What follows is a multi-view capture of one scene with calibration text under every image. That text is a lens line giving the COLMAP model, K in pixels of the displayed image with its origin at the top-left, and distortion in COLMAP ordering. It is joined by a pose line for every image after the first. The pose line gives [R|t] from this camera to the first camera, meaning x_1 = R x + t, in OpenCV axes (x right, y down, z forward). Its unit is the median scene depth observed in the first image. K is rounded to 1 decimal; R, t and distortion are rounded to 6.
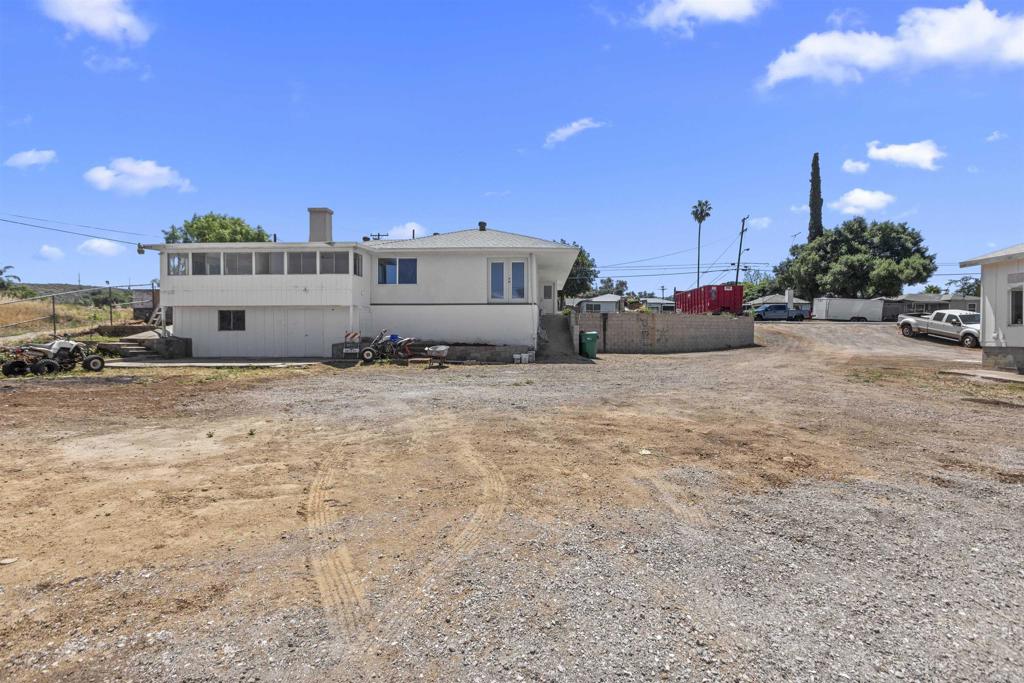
lens RADIAL K [[467.5, 0, 509.6], [0, 467.5, 340.1], [0, 0, 1]] dist [-0.001706, 0.000732]
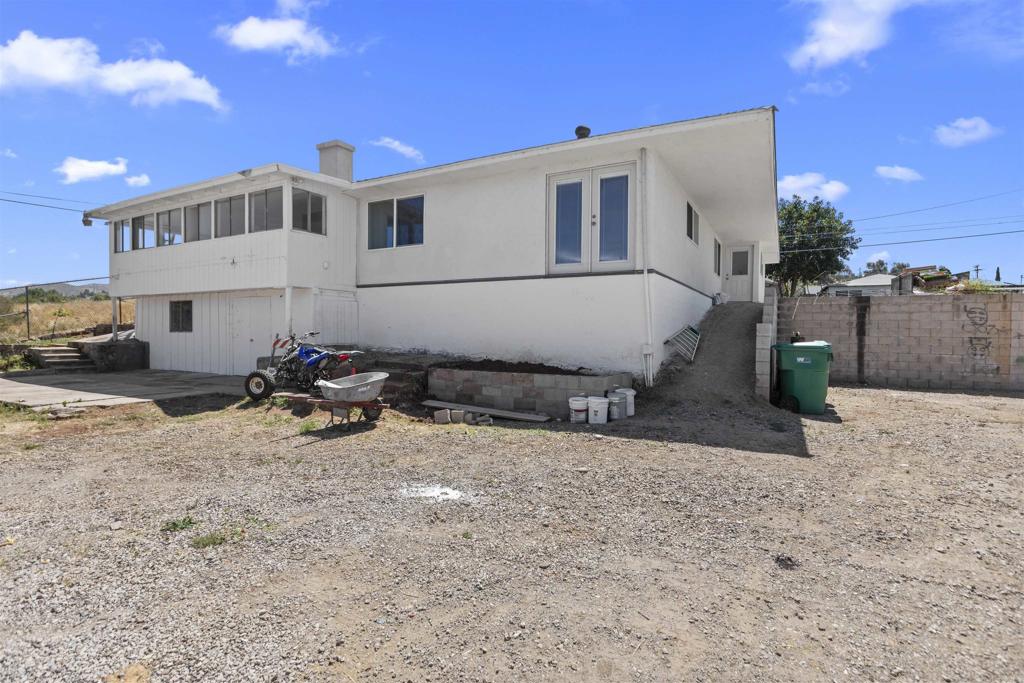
lens RADIAL K [[491.5, 0, 513.0], [0, 491.5, 338.4], [0, 0, 1]] dist [-0.003366, 0.001671]
pose [[0.908088, 0.013050, -0.418575, 0.123306], [-0.013183, 0.999910, 0.002575, -0.017951], [0.418571, 0.003180, 0.908178, 0.547159]]
